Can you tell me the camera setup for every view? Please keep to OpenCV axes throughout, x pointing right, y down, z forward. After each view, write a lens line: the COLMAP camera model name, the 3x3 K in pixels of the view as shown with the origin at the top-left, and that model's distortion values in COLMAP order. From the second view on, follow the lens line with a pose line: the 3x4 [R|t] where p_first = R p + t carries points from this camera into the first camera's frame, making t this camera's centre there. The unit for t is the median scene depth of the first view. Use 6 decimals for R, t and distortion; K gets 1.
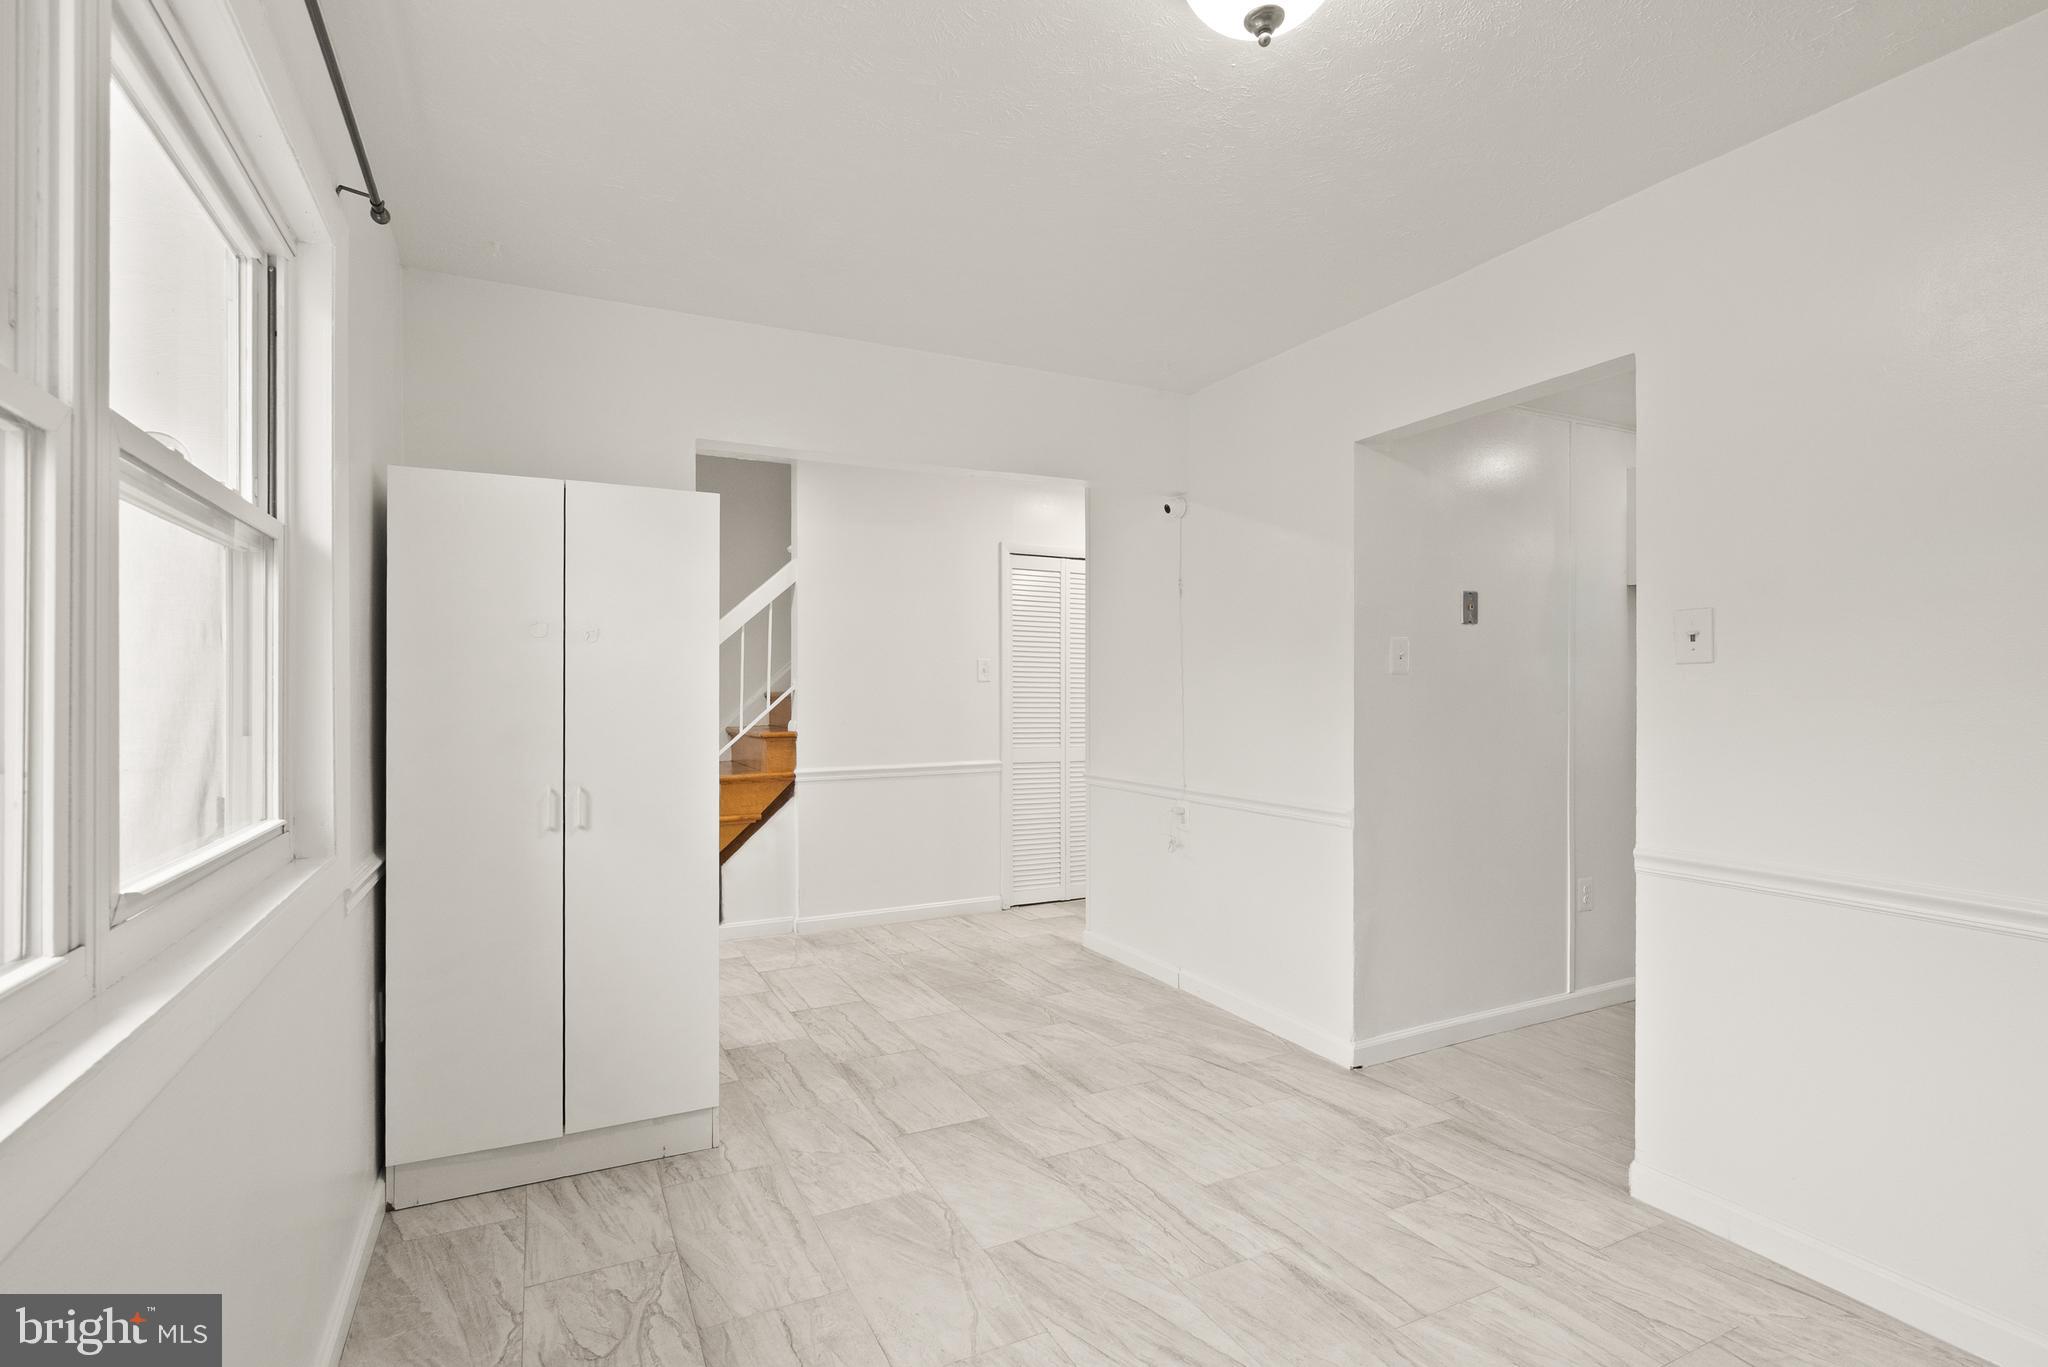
lens RADIAL K [[946.1, 0, 1025.0], [0, 946.1, 690.3], [0, 0, 1]] dist [-0.004408, -0.000537]
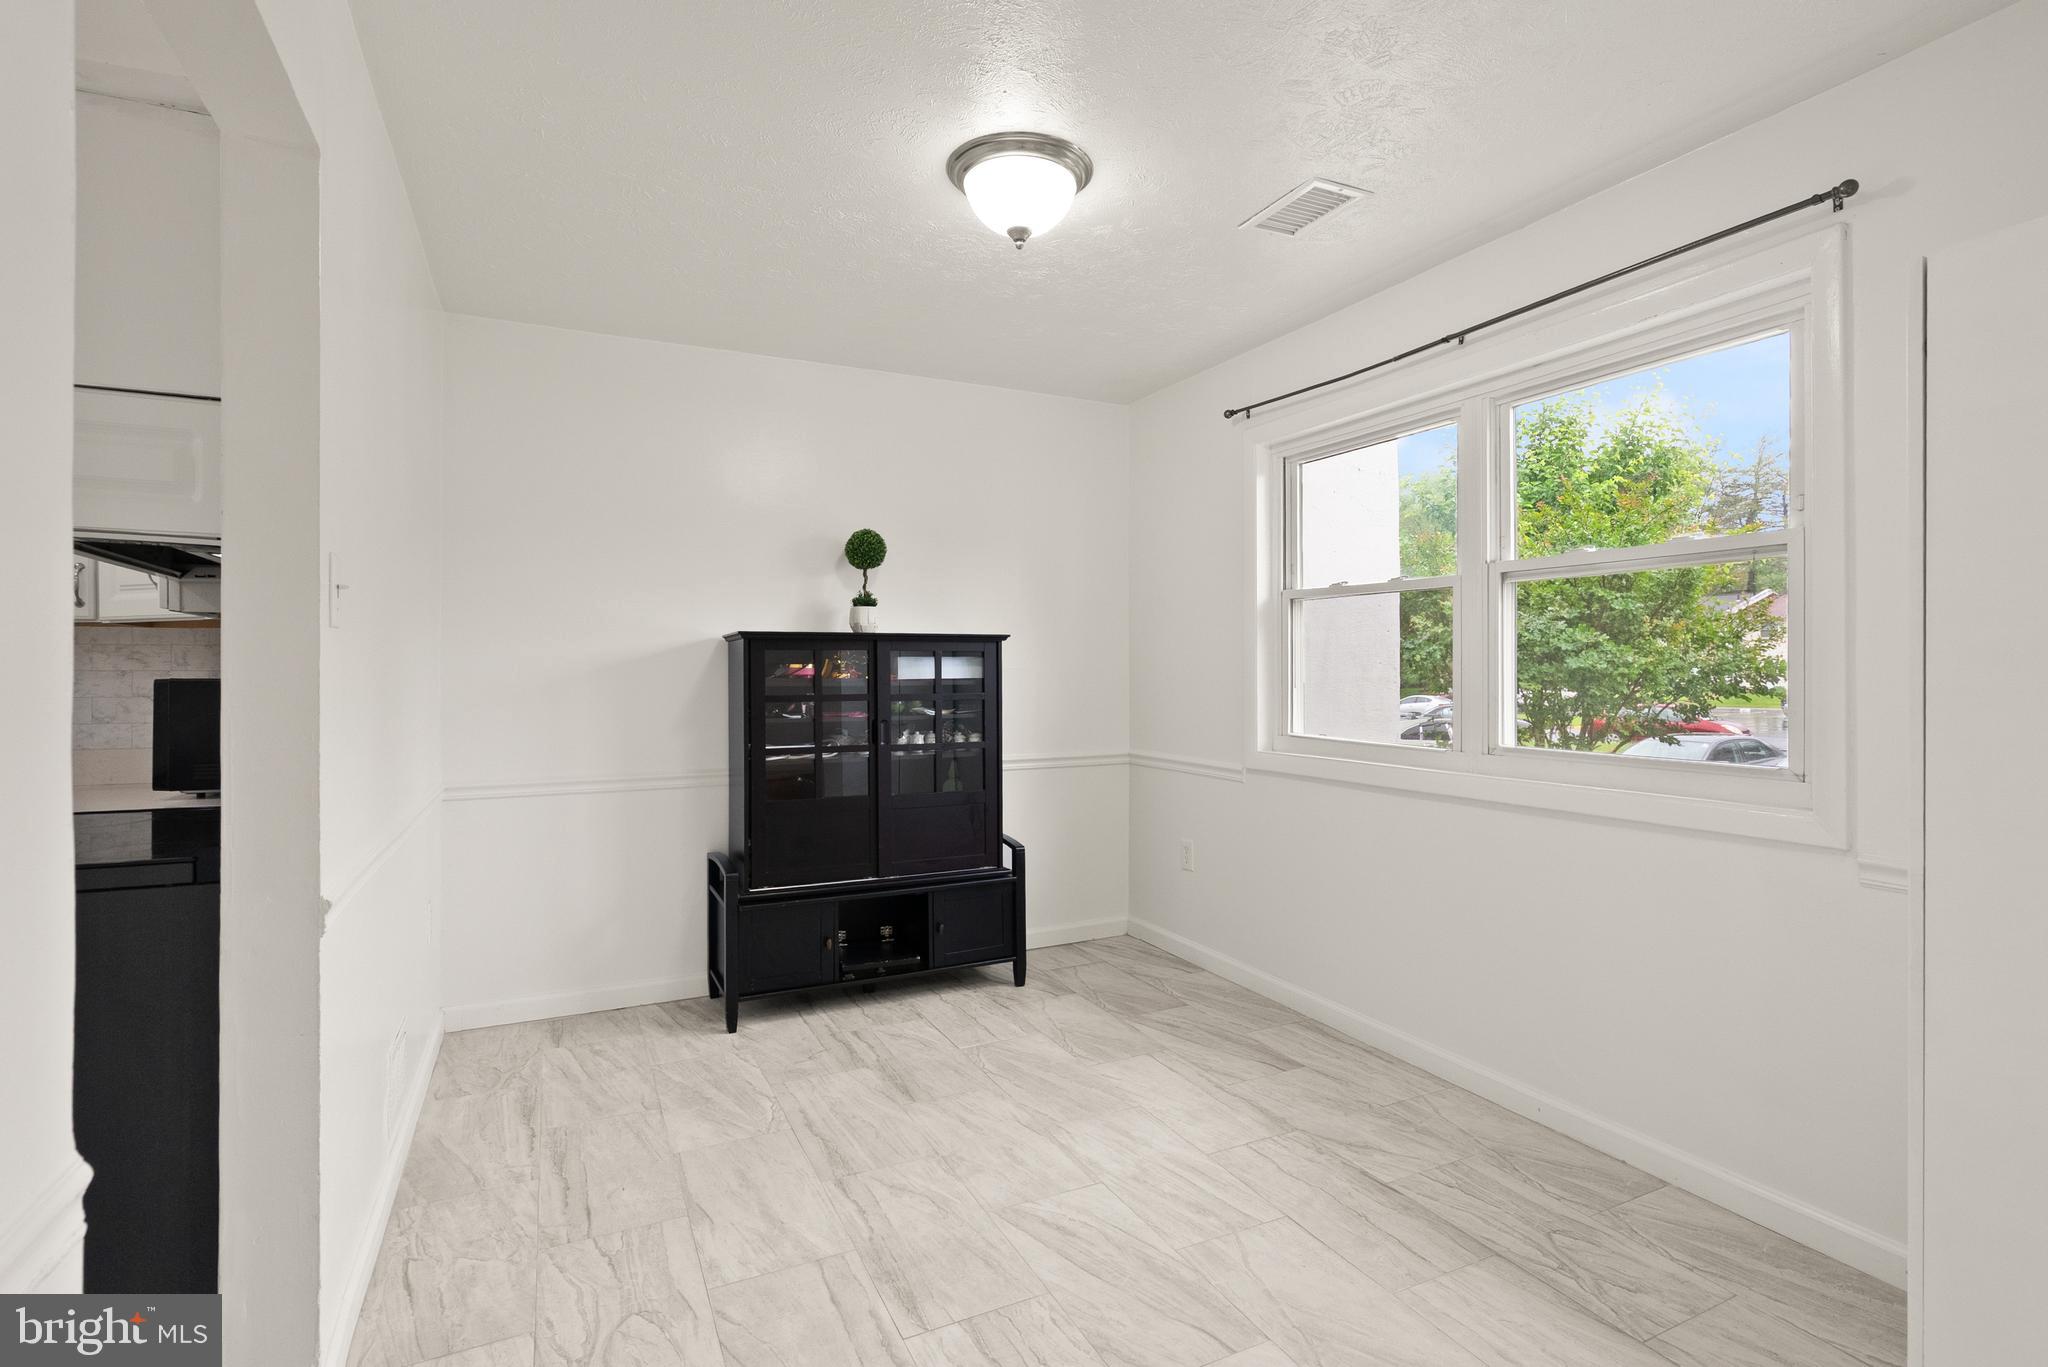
lens RADIAL K [[946.1, 0, 1015.8], [0, 946.1, 674.8], [0, 0, 1]] dist [-0.004408, -0.000537]
pose [[-0.999643, 0.000919, 0.026709, 0.171083], [0.000834, 0.999995, -0.003180, 0.013139], [-0.026712, -0.003156, -0.999638, 2.011372]]
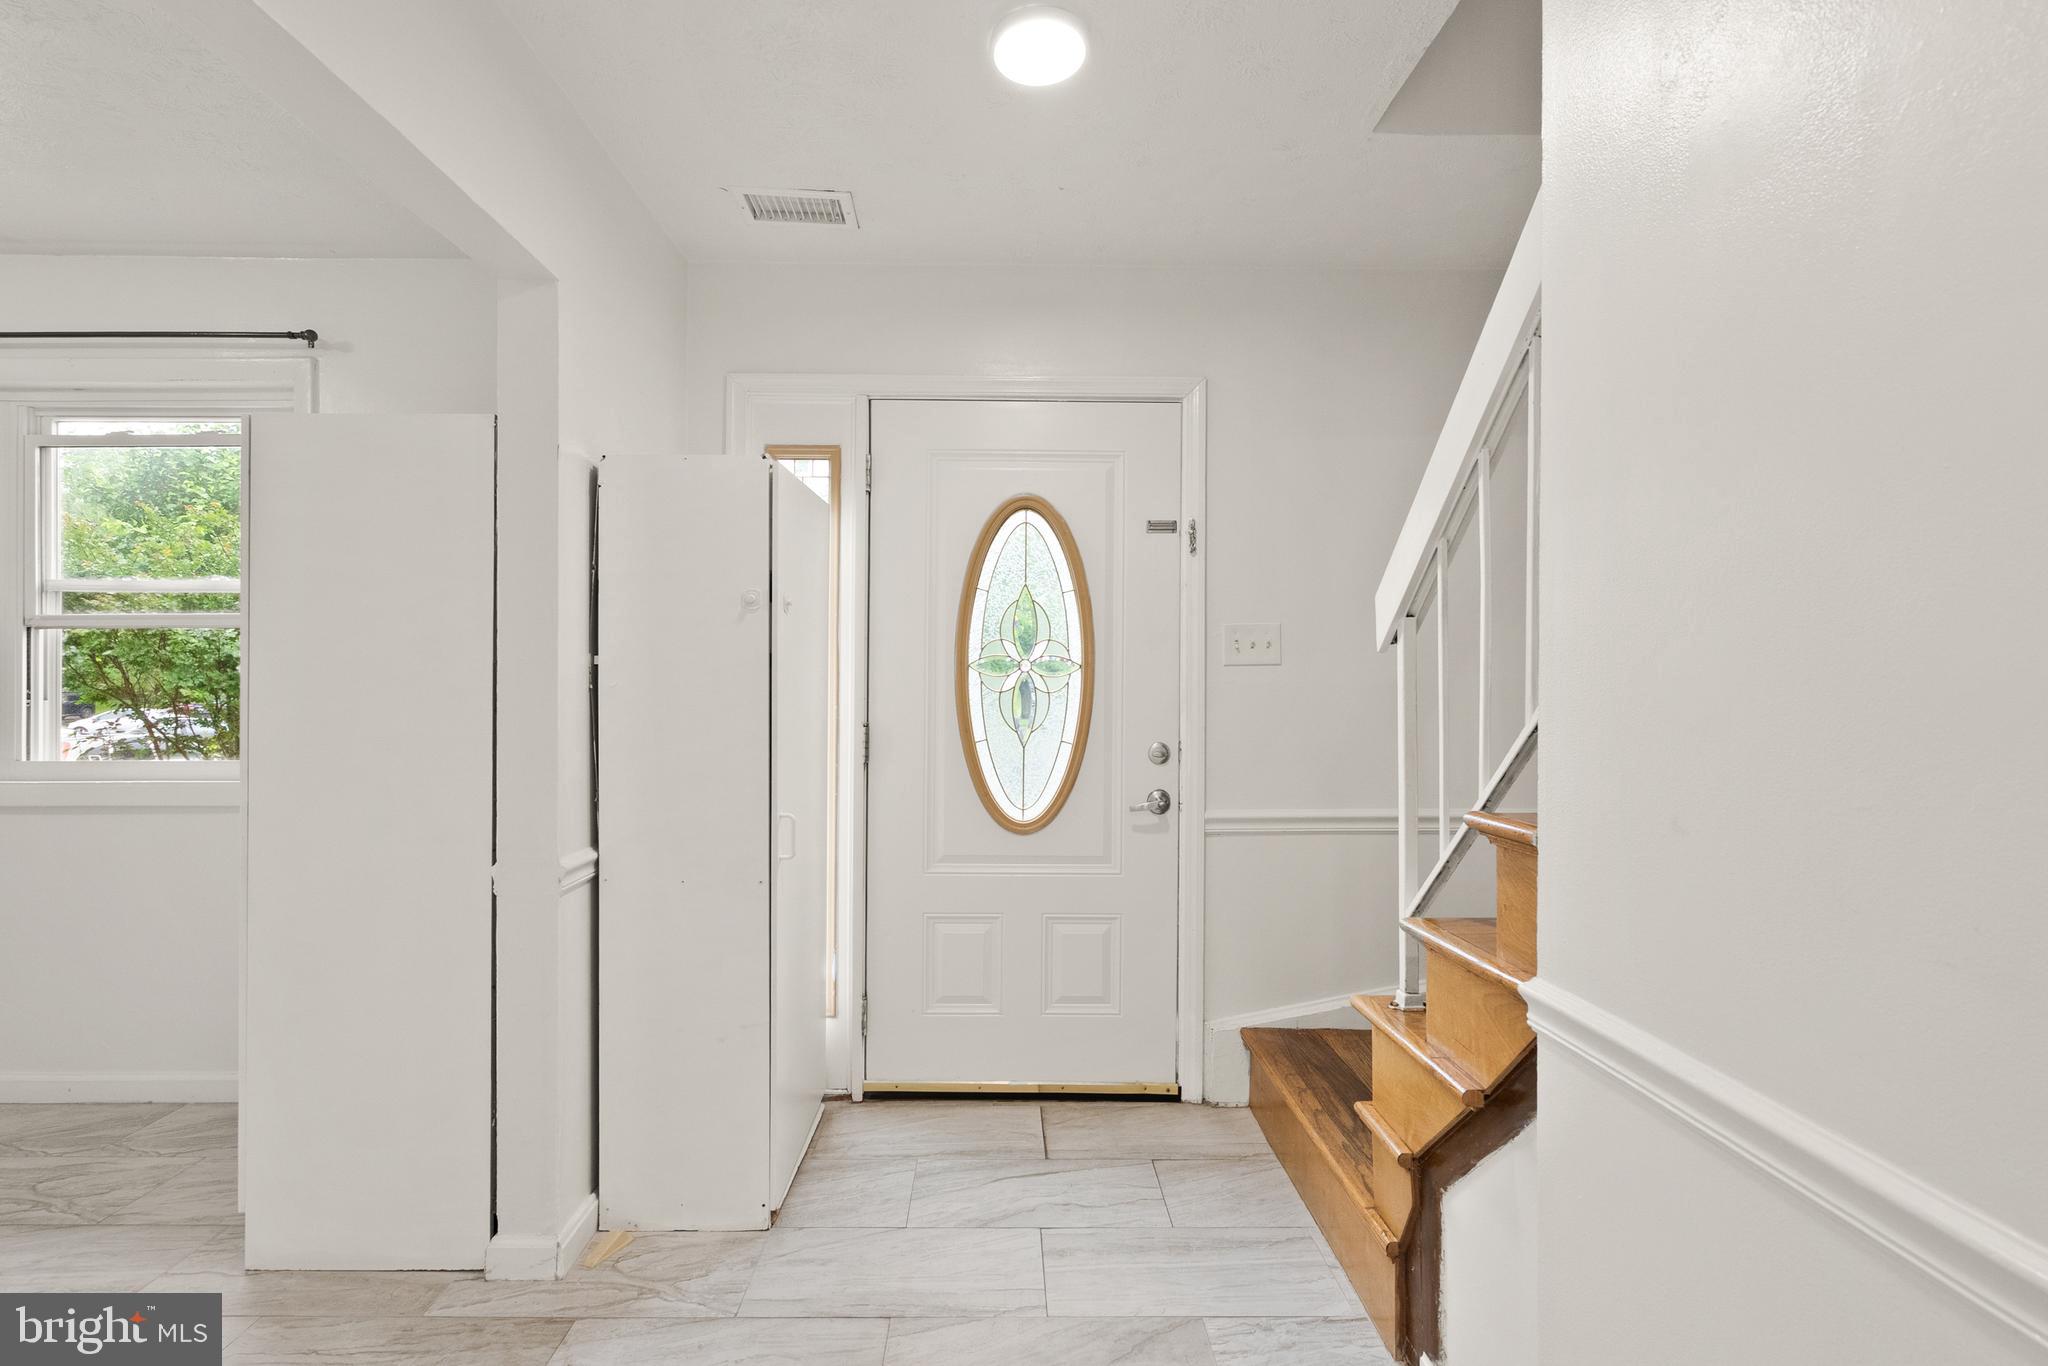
lens RADIAL K [[946.1, 0, 1017.2], [0, 946.1, 678.7], [0, 0, 1]] dist [-0.004408, -0.000537]
pose [[-0.437065, -0.000658, -0.899430, 0.118185], [0.004899, 0.999983, -0.003113, 0.015810], [0.899417, -0.005767, -0.437054, 2.557567]]
